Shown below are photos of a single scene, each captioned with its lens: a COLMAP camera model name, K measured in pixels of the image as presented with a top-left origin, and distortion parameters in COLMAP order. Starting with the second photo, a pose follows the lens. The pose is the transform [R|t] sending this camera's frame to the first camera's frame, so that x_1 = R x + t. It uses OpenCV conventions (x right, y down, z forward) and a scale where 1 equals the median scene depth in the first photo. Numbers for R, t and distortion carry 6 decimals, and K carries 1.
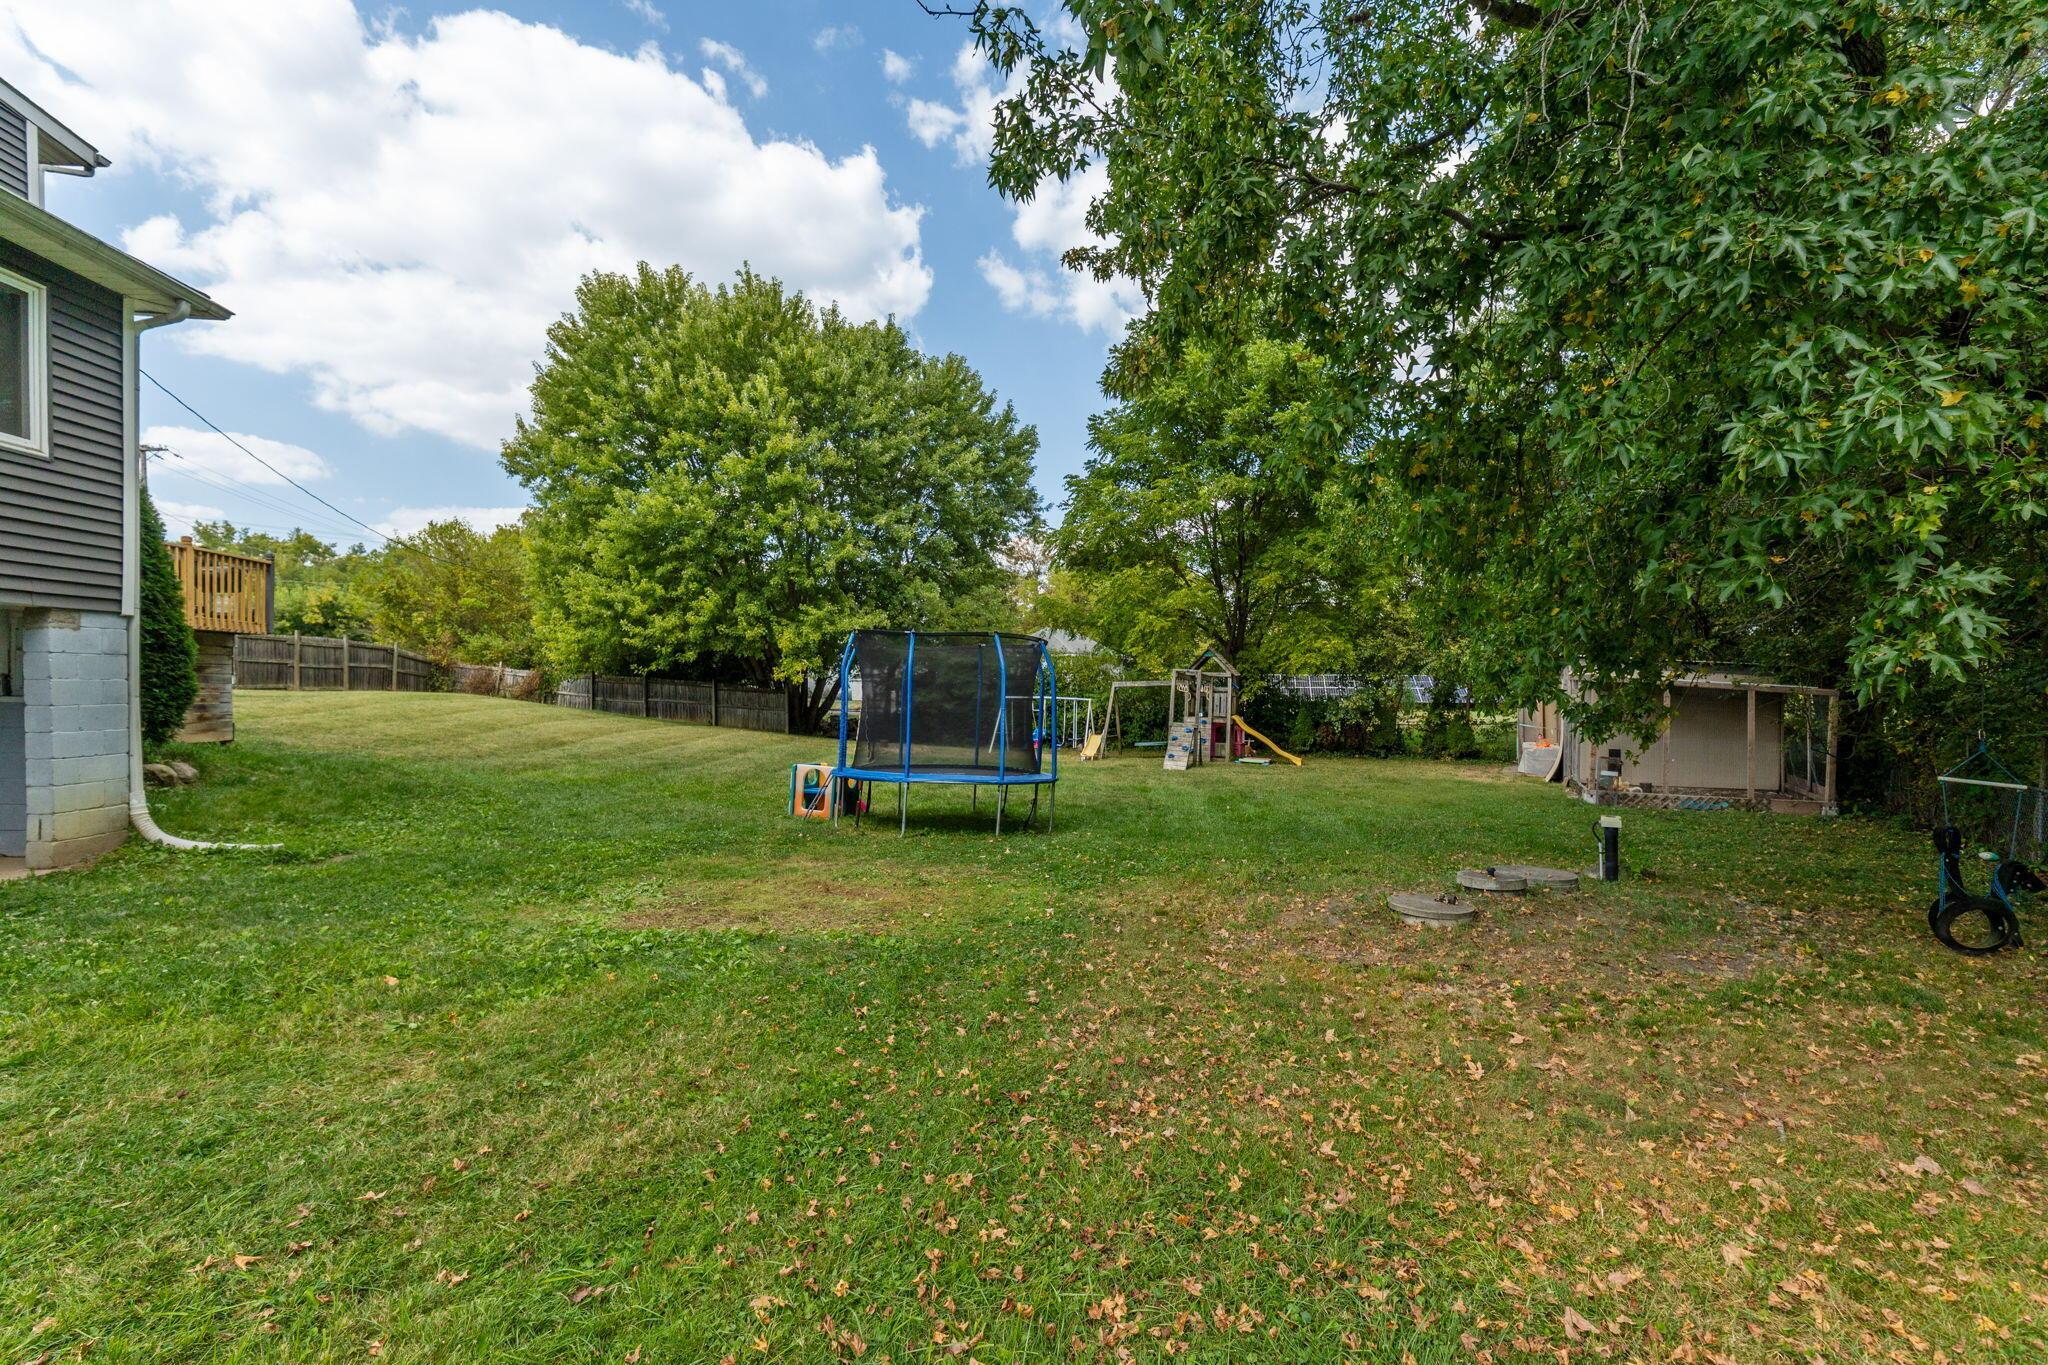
lens RADIAL K [[869.5, 0, 1022.6], [0, 869.5, 697.2], [0, 0, 1]] dist [-0.012430, 0.001151]
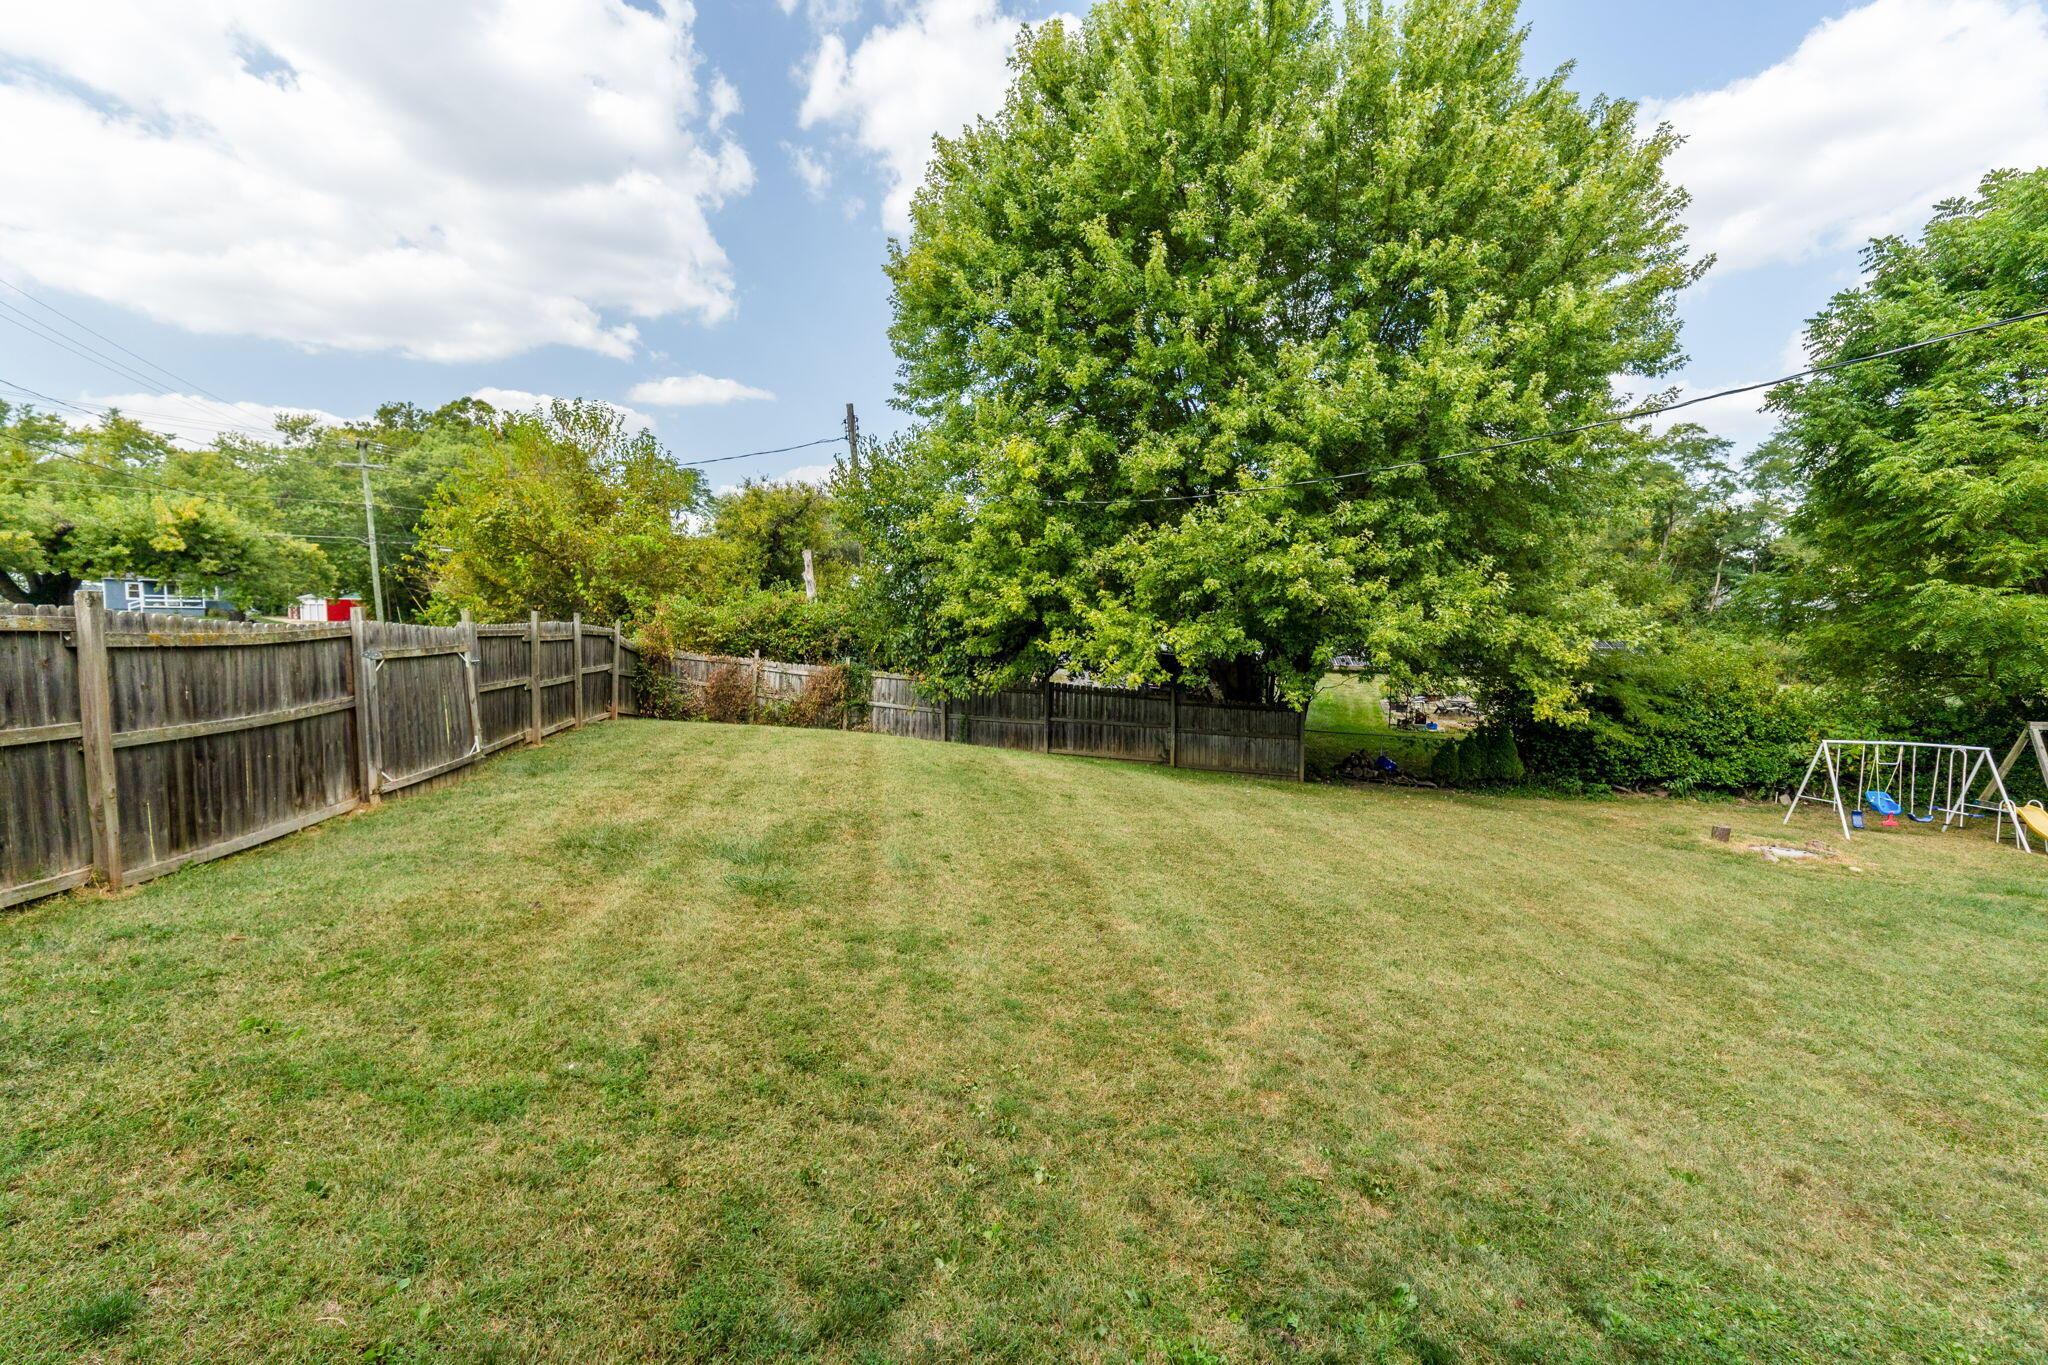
lens RADIAL K [[869.5, 0, 1018.0], [0, 869.5, 682.6], [0, 0, 1]] dist [-0.012430, 0.001151]
pose [[0.984917, -0.000273, 0.173026, -0.715620], [-0.010226, 0.998159, 0.059786, -0.074652], [-0.172723, -0.060654, 0.983101, 0.536880]]
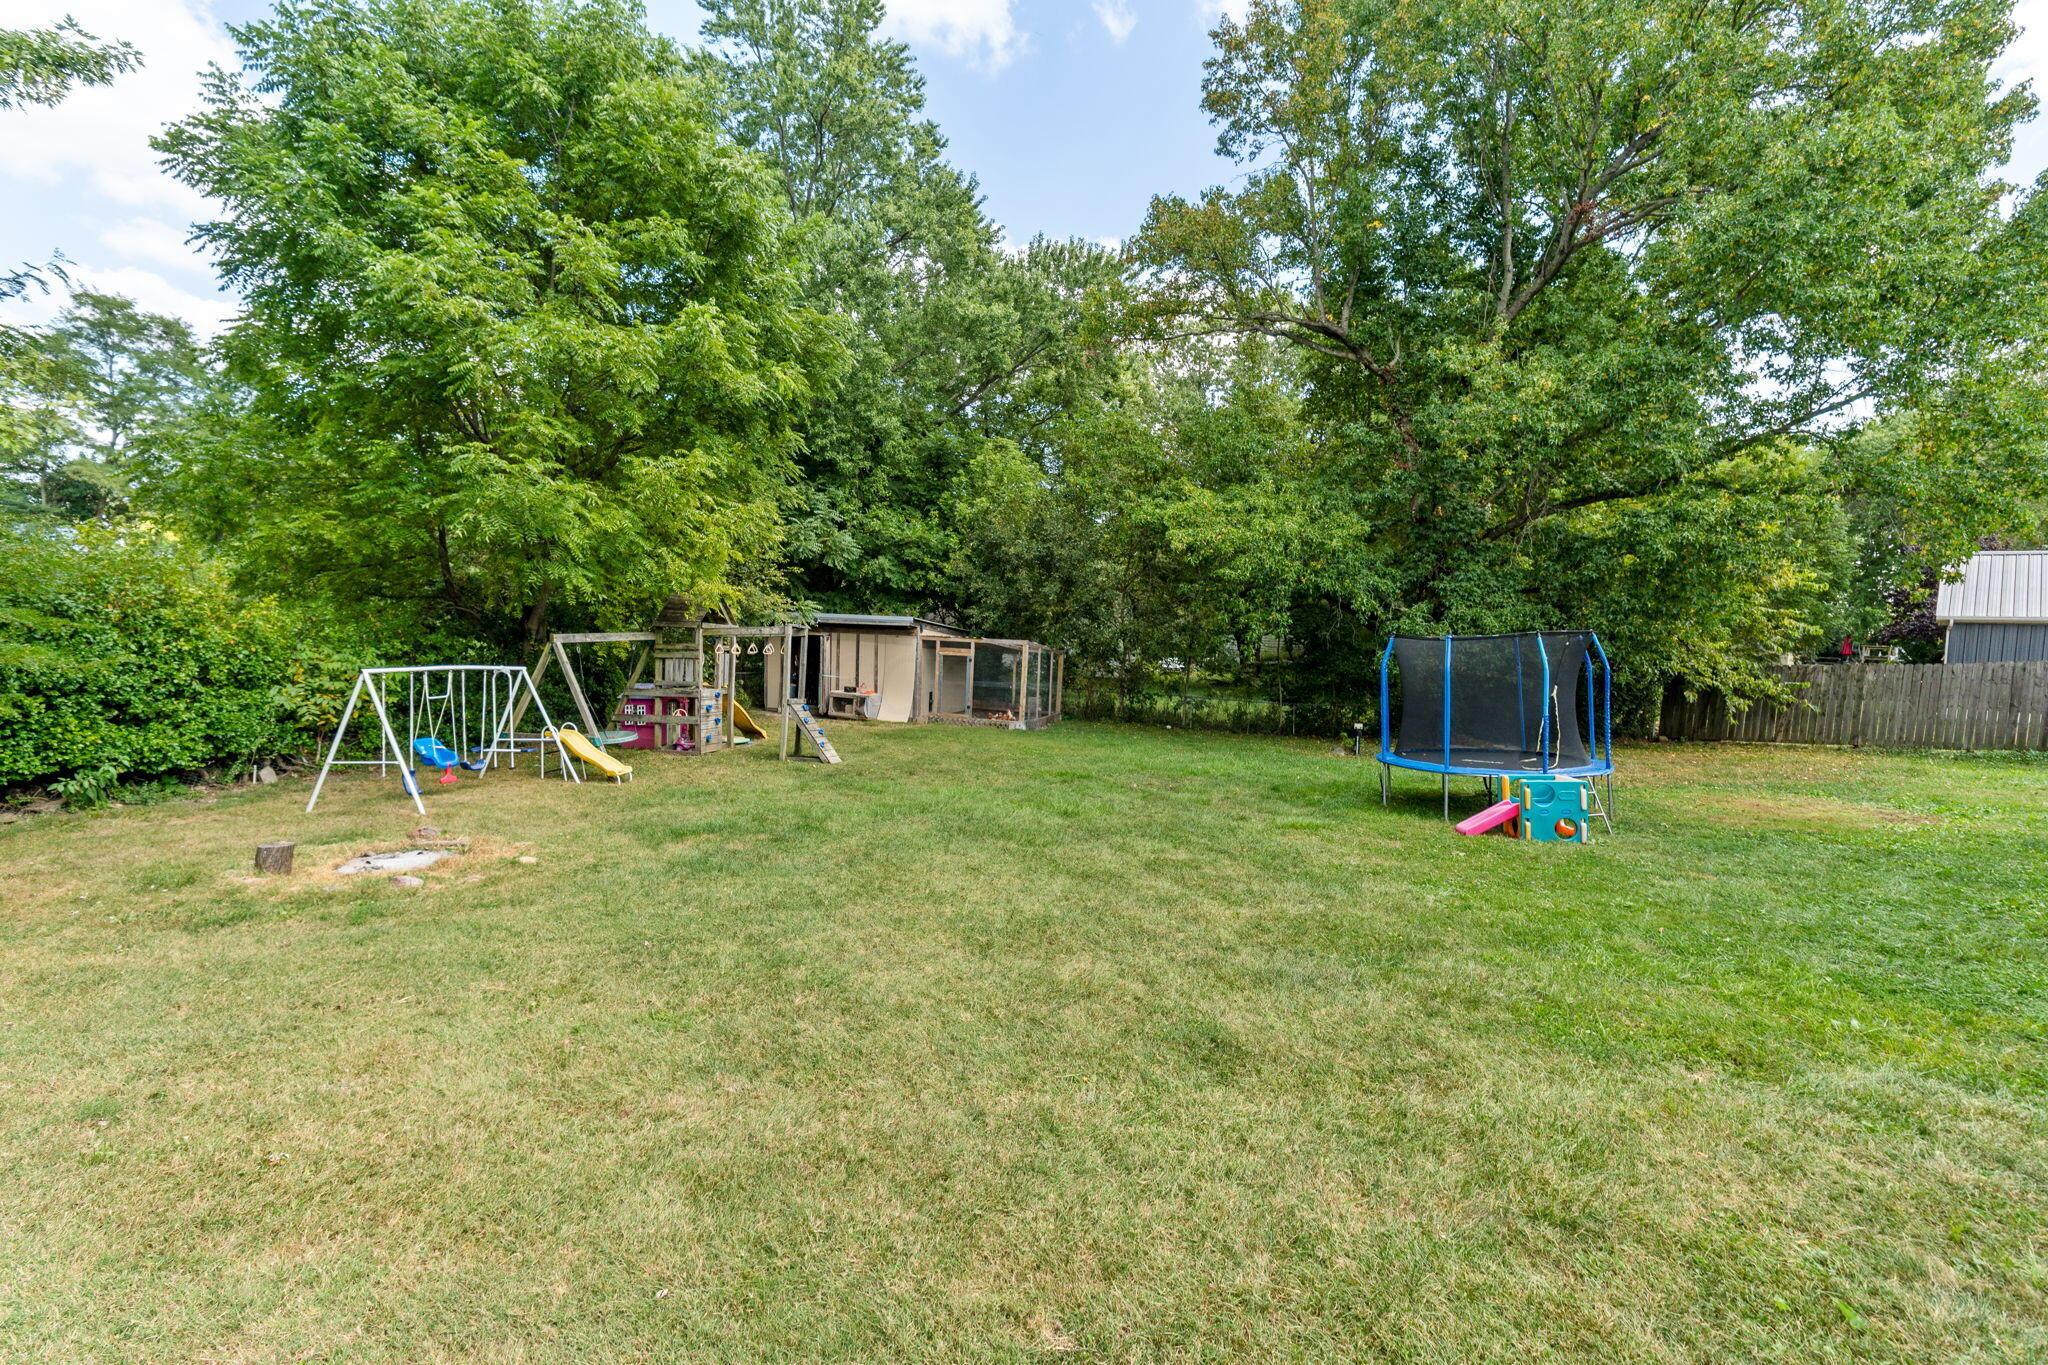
lens RADIAL K [[869.5, 0, 1015.2], [0, 869.5, 679.5], [0, 0, 1]] dist [-0.012430, 0.001151]
pose [[-0.172198, -0.057473, 0.983384, -0.473161], [-0.023223, 0.998256, 0.054276, -0.024548], [-0.984789, -0.013490, -0.173233, 0.824351]]
